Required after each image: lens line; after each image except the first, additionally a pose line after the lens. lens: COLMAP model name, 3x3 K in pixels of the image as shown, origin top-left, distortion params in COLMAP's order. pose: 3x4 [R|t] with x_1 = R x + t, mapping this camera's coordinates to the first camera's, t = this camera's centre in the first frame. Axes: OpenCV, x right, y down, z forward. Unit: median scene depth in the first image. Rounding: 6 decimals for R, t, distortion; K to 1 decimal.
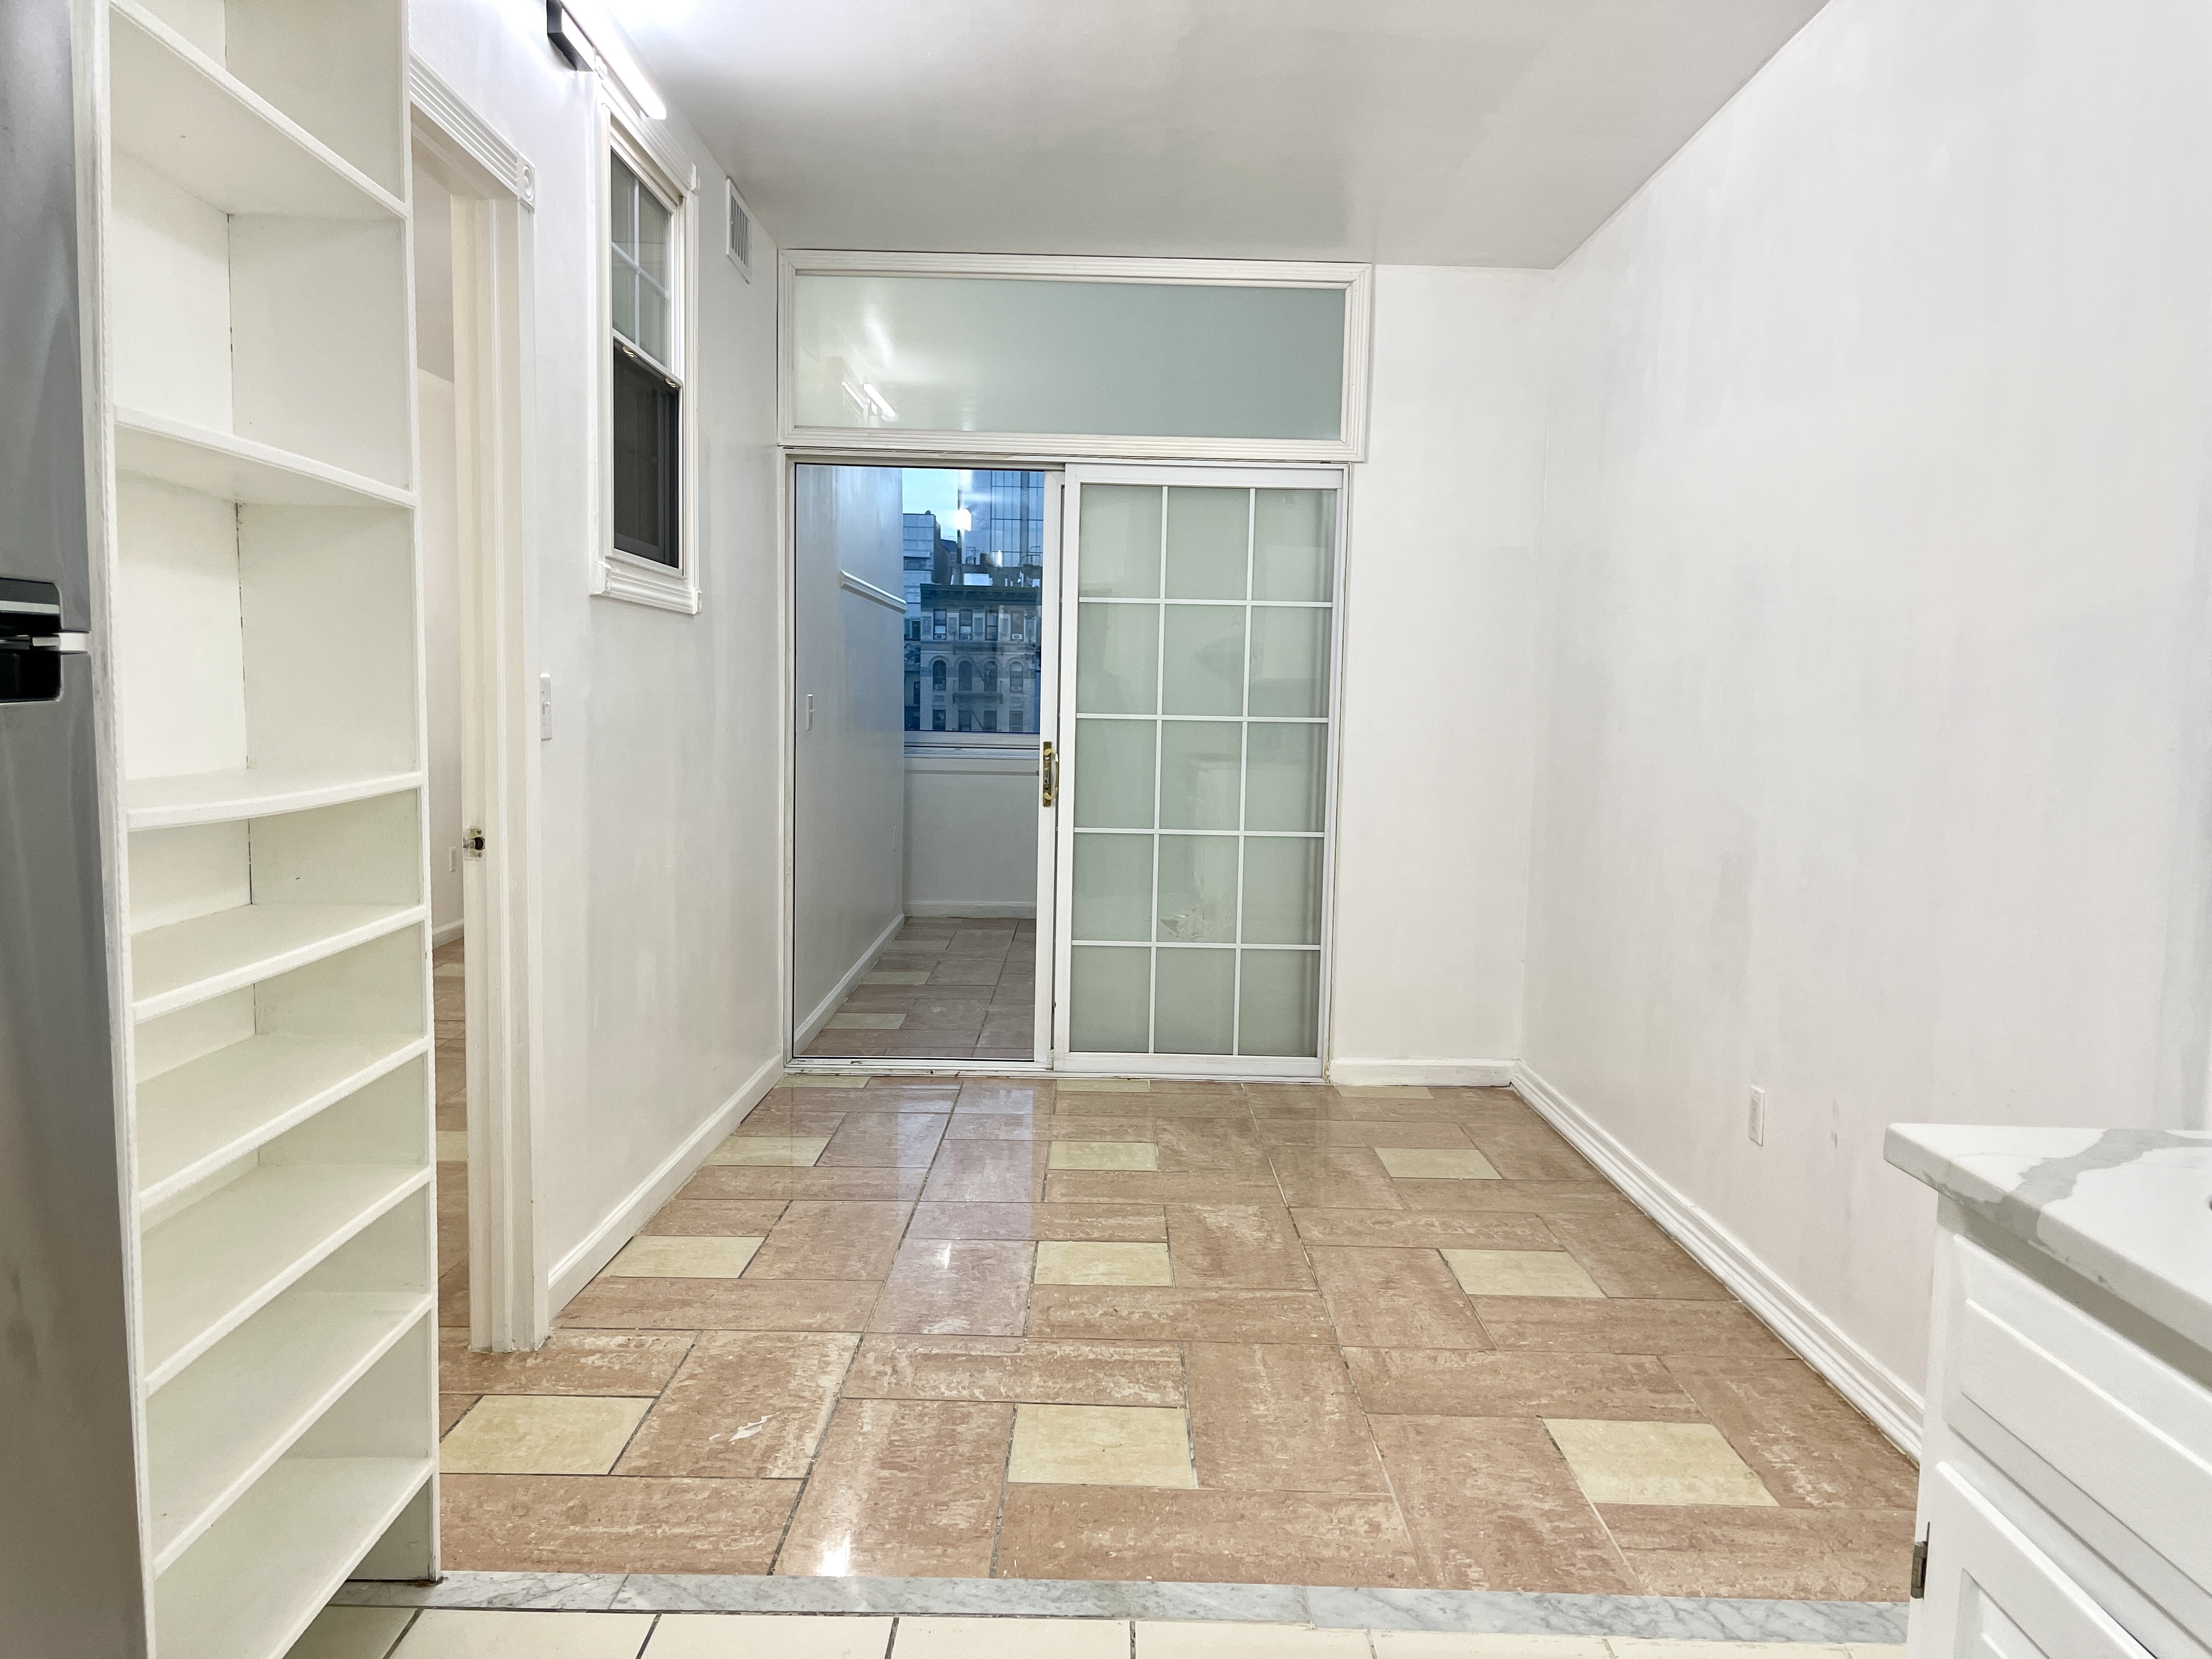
lens RADIAL K [[1674.4, 0, 1125.3], [0, 1674.4, 840.6], [0, 0, 1]] dist [0.134240, -0.284194]
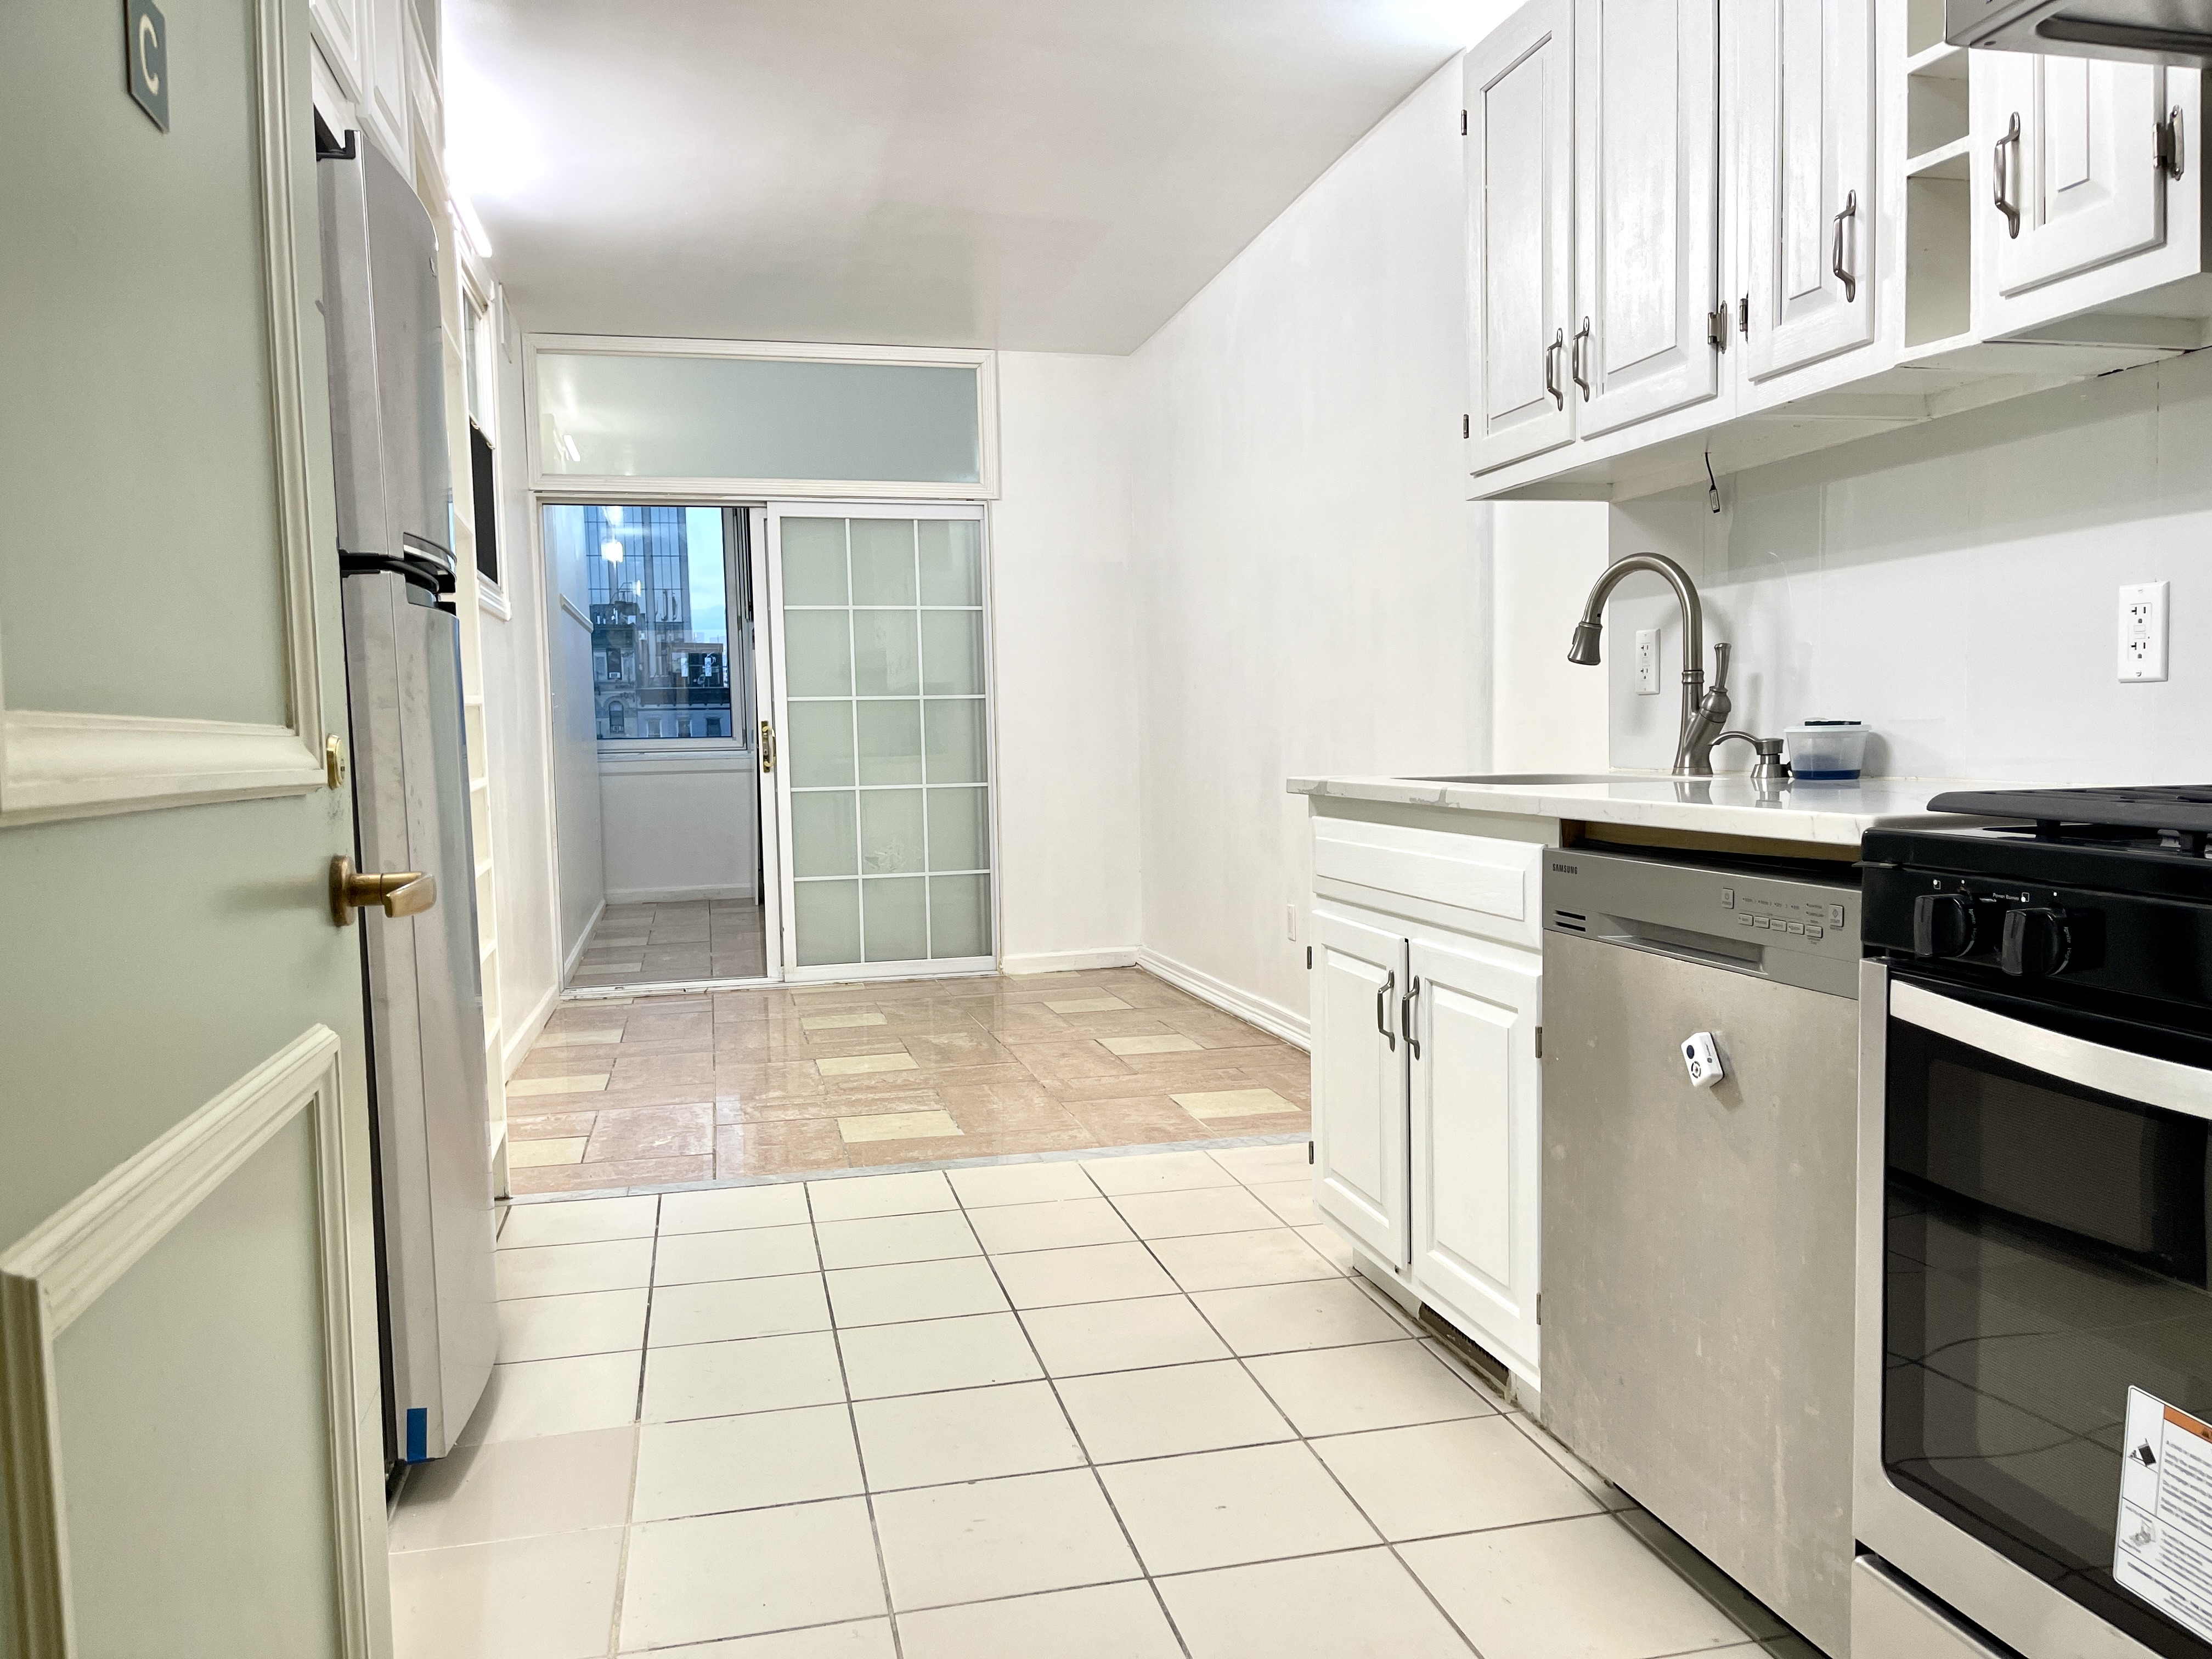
lens RADIAL K [[1674.4, 0, 1125.3], [0, 1674.4, 840.6], [0, 0, 1]] dist [0.134240, -0.284194]
pose [[0.972512, -0.058160, 0.225474, -0.074541], [0.062318, 0.997992, -0.011362, 0.062567], [-0.224360, 0.025101, 0.974183, -0.295620]]
